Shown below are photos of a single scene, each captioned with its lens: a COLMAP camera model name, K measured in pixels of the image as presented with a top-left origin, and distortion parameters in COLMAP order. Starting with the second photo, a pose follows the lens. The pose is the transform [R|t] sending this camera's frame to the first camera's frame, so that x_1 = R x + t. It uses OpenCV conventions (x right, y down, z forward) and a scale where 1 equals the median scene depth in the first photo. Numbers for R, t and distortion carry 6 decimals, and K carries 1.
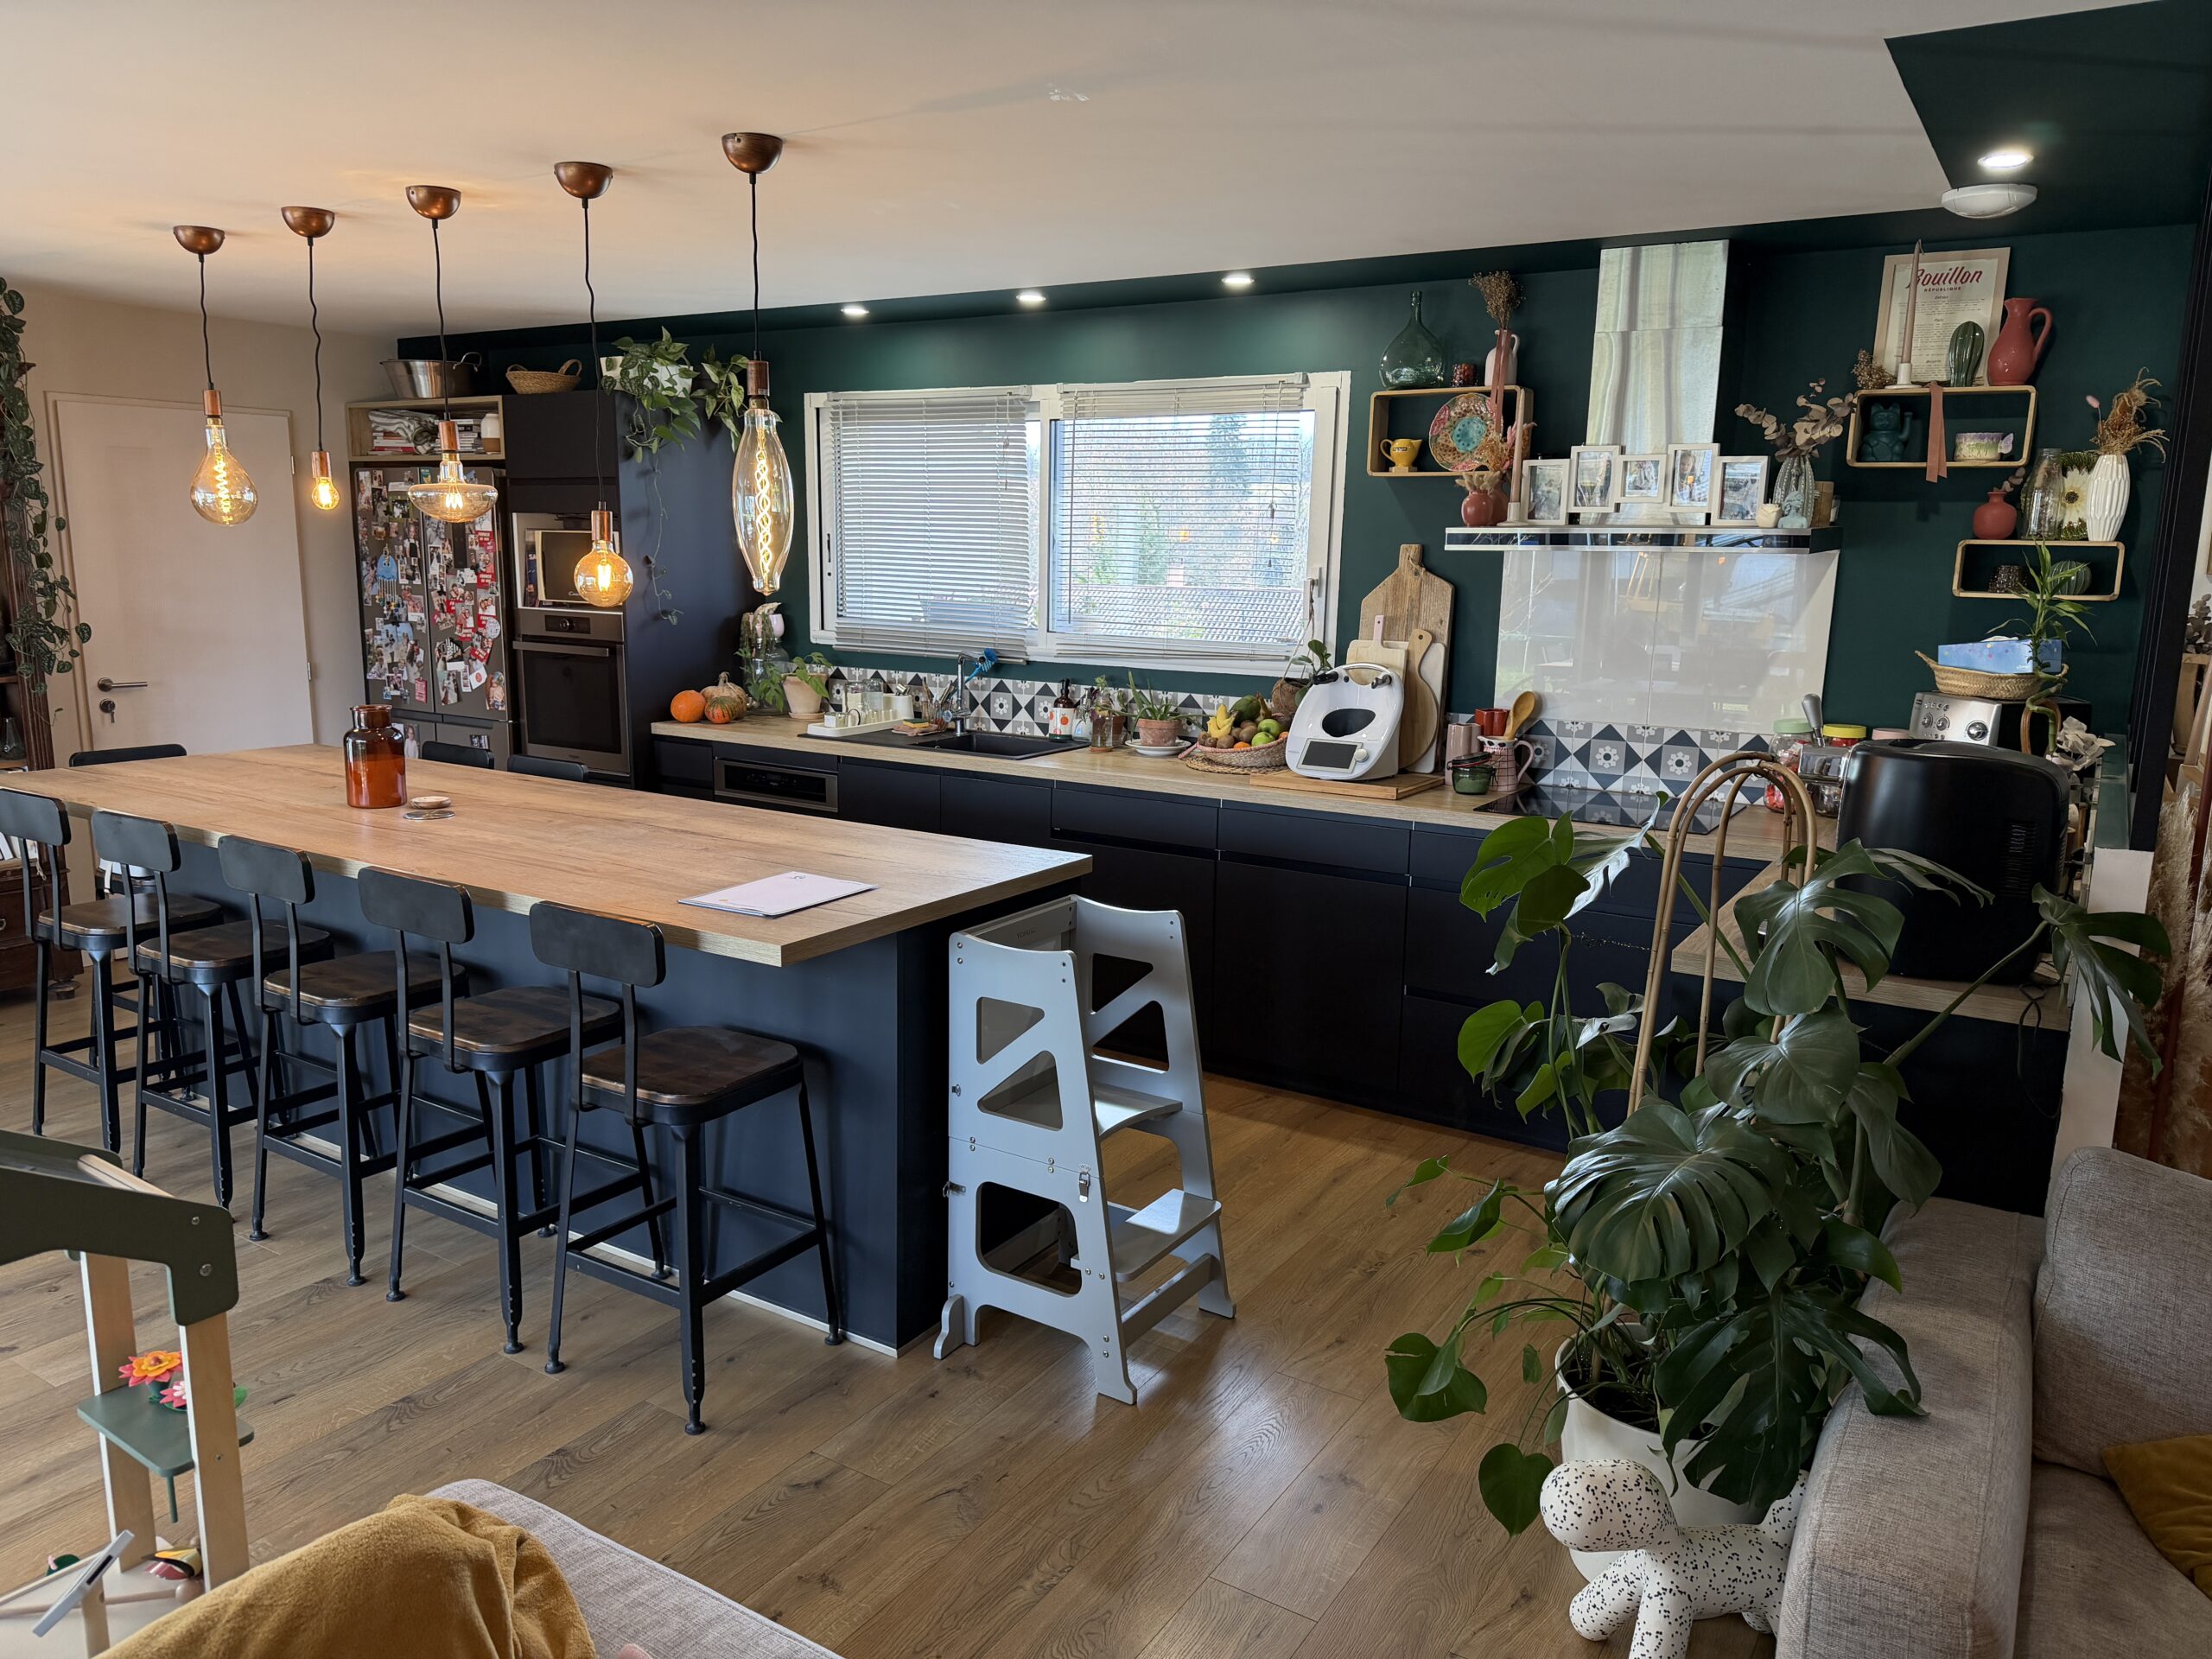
lens RADIAL K [[1558.1, 0, 1102.4], [0, 1558.1, 838.4], [0, 0, 1]] dist [0.034843, -0.042701]
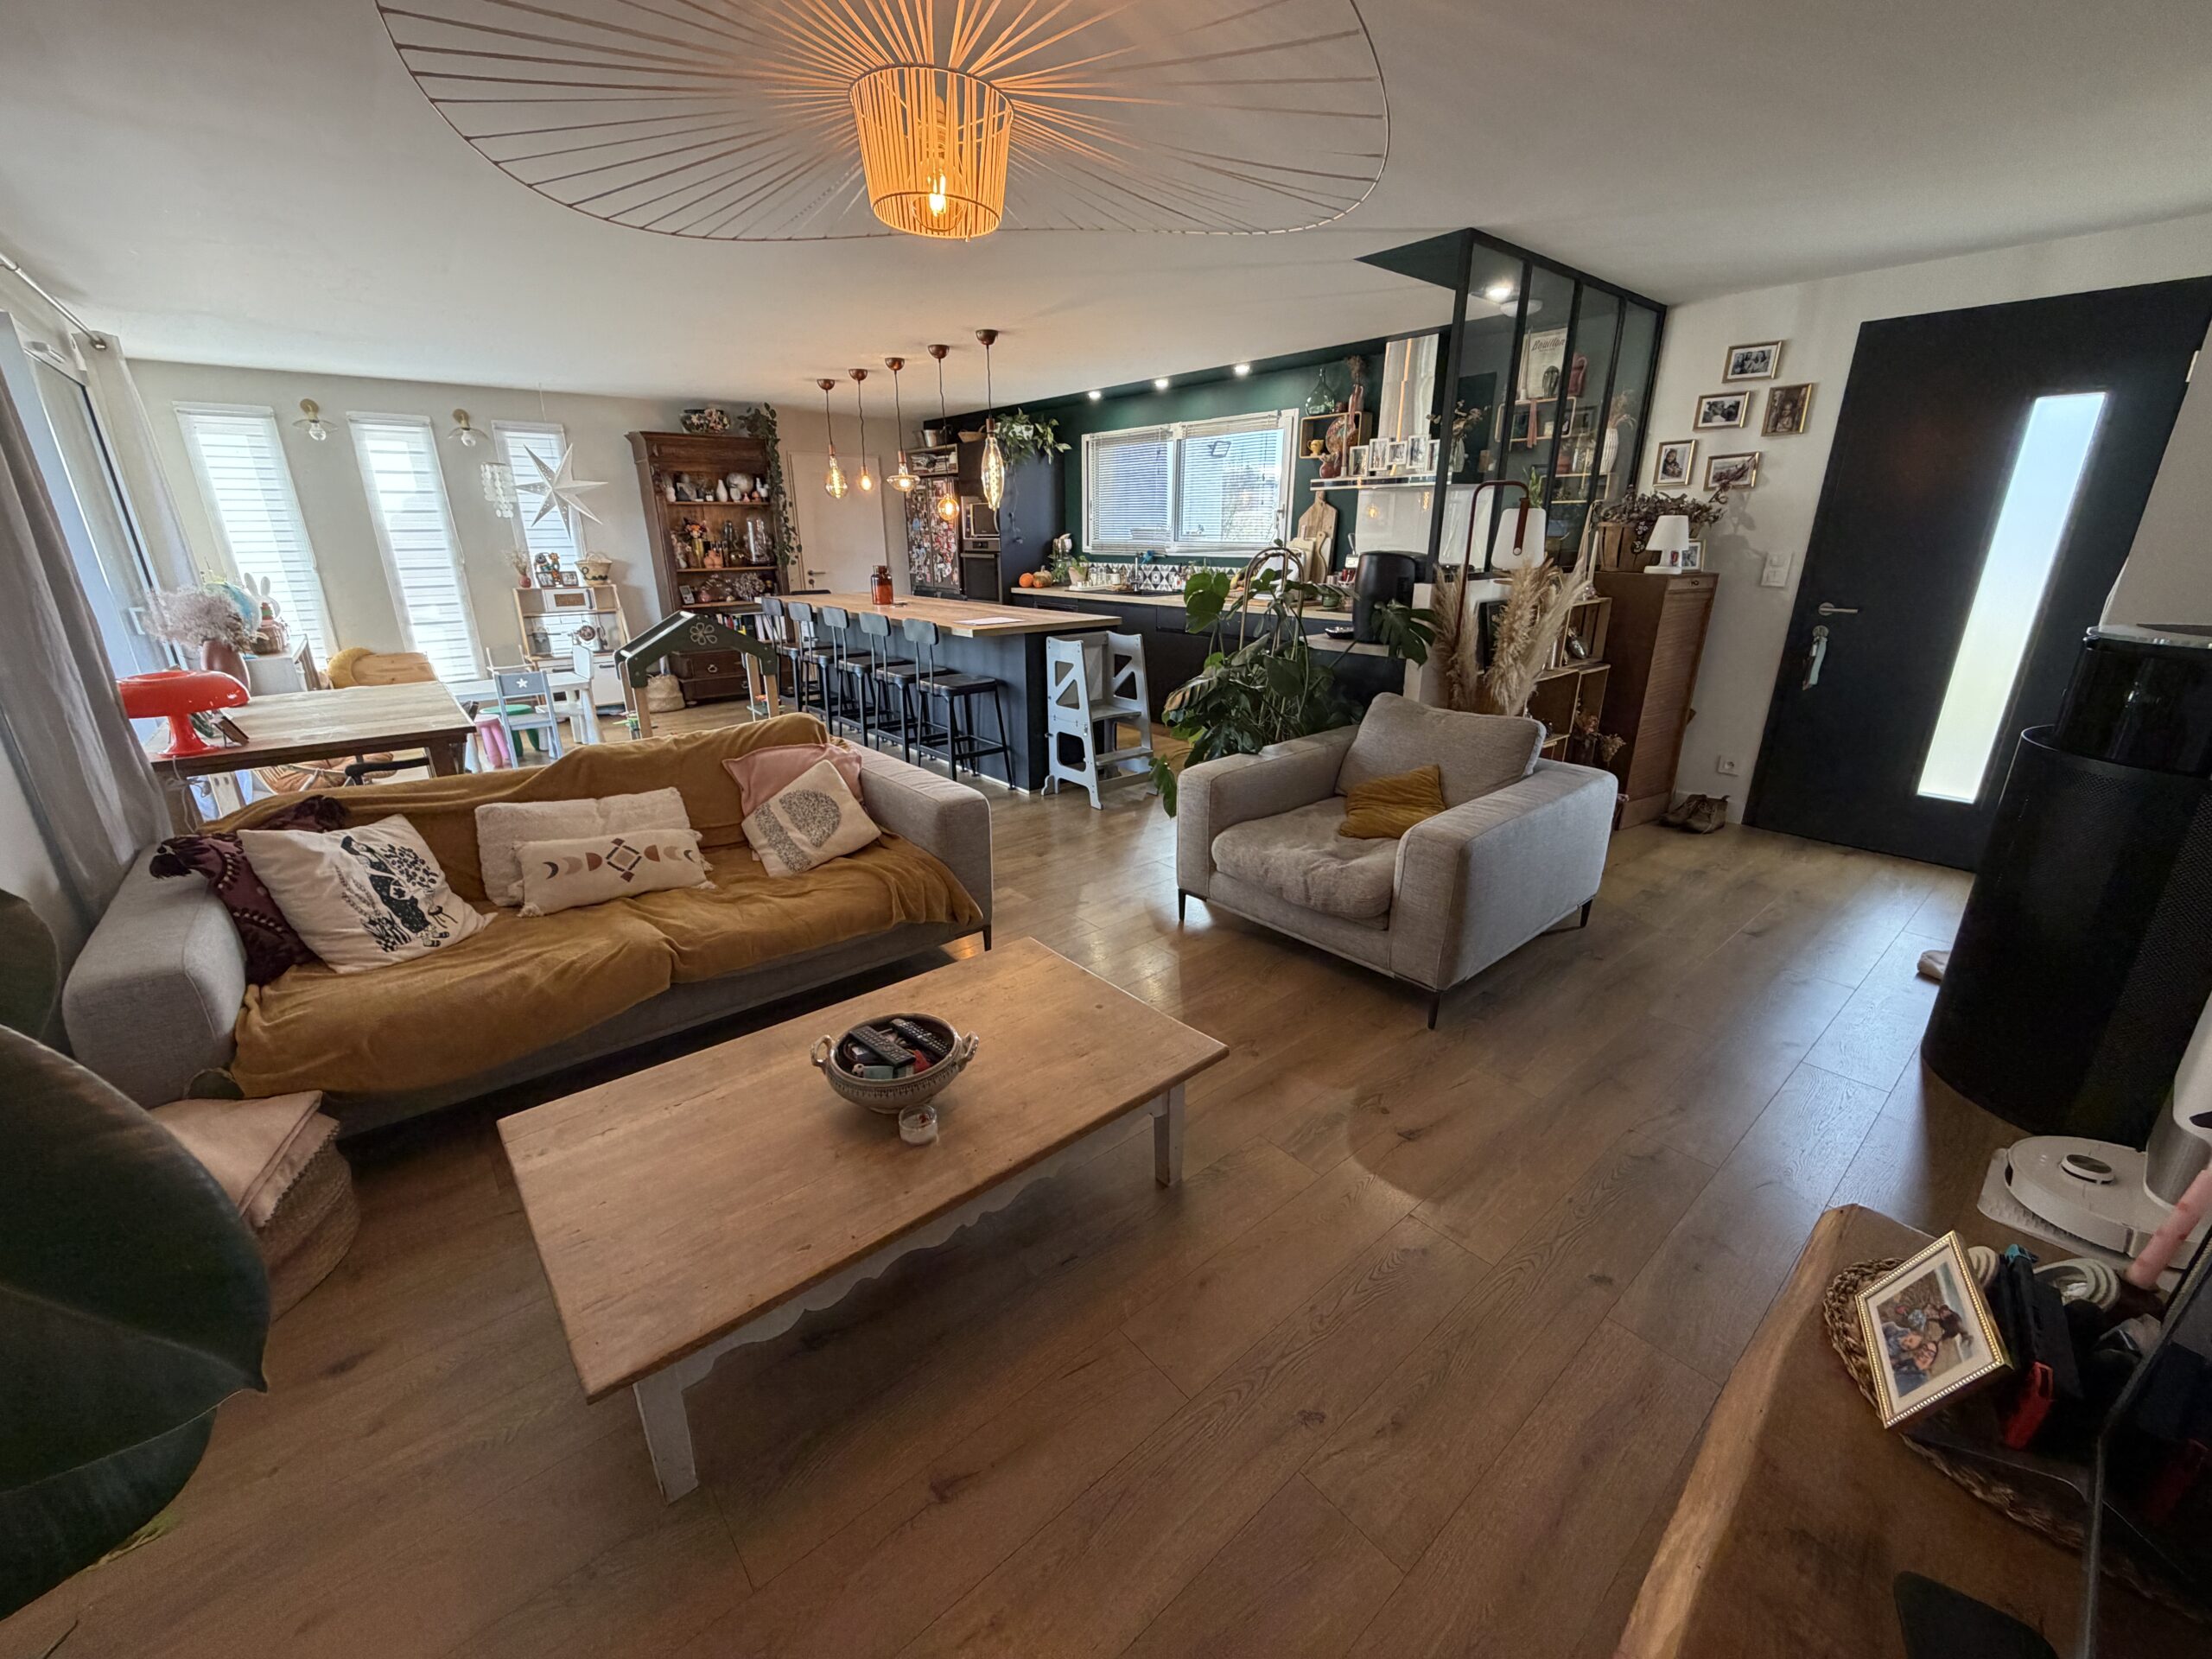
lens RADIAL K [[881.3, 0, 1099.0], [0, 881.3, 826.8], [0, 0, 1]] dist [-0.002384, -0.000192]
pose [[0.953491, 0.073828, -0.292240, 0.276012], [-0.033469, 0.989477, 0.140769, 0.101085], [0.299557, -0.124441, 0.945928, -0.276734]]
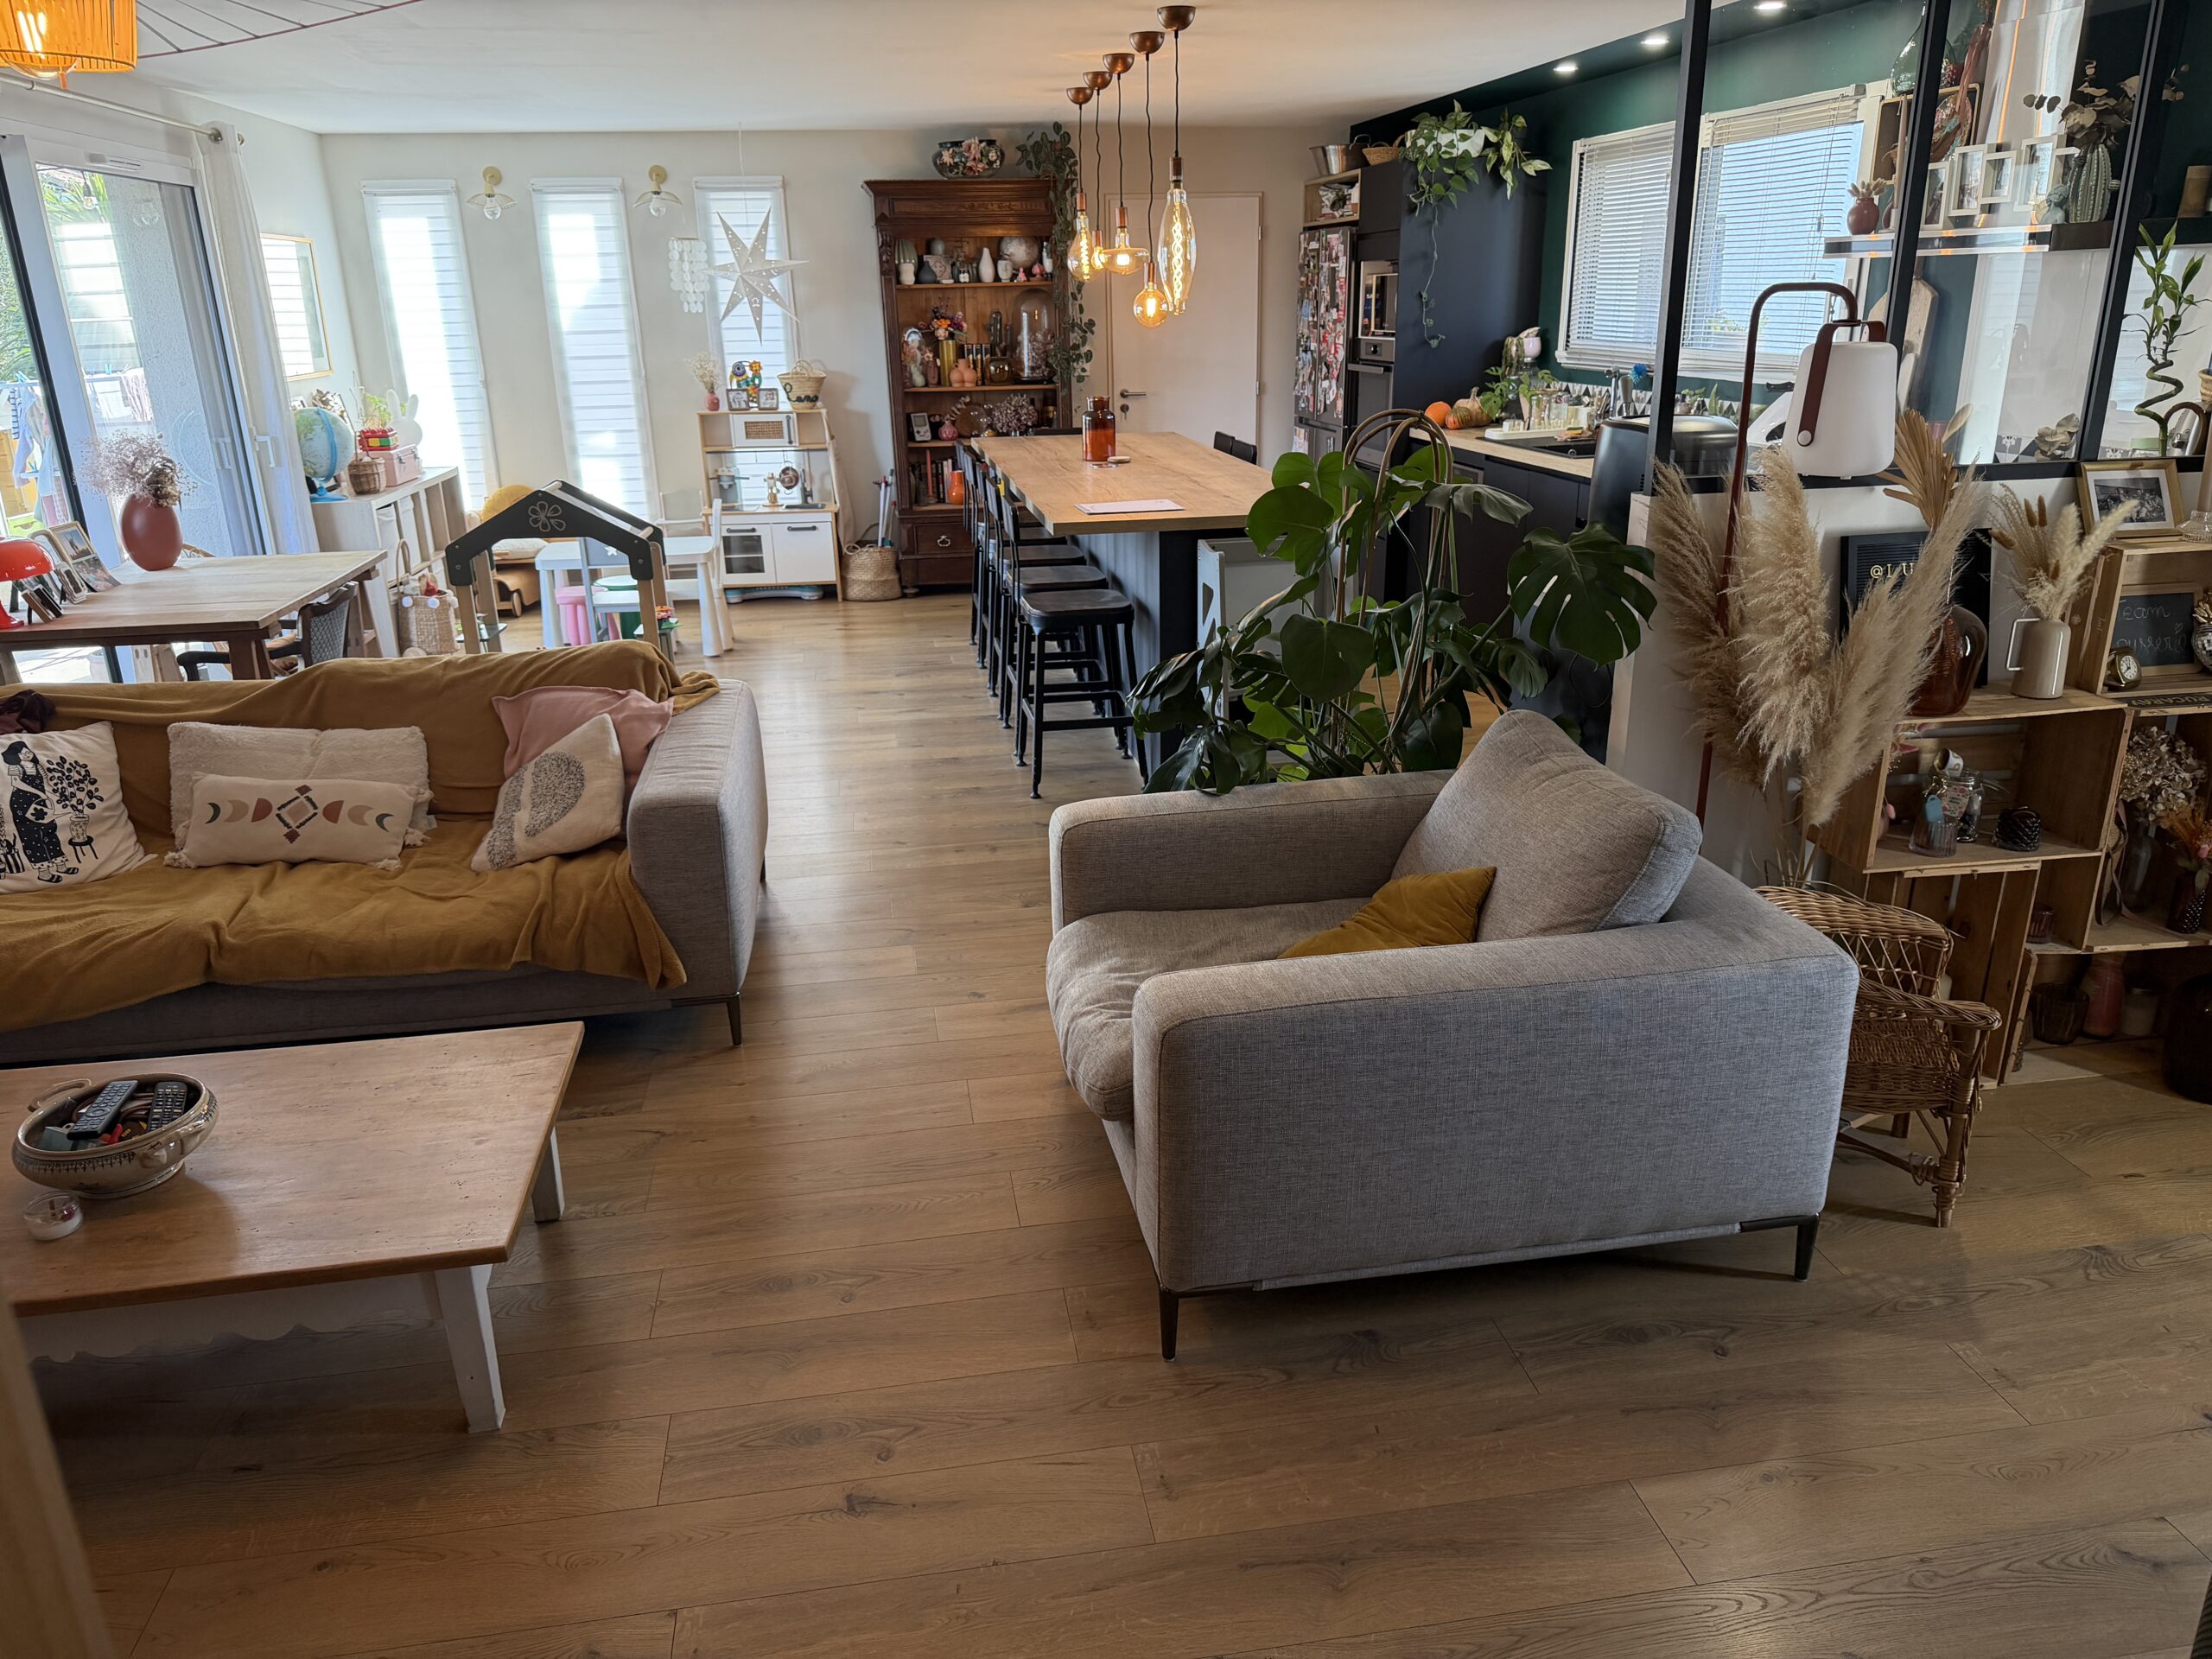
lens RADIAL K [[1558.1, 0, 1089.0], [0, 1558.1, 833.3], [0, 0, 1]] dist [0.034843, -0.042701]
pose [[0.663783, 0.213257, -0.716878, 0.601316], [-0.106554, 0.975675, 0.191582, 0.038269], [0.740296, -0.050783, 0.670360, -0.087765]]
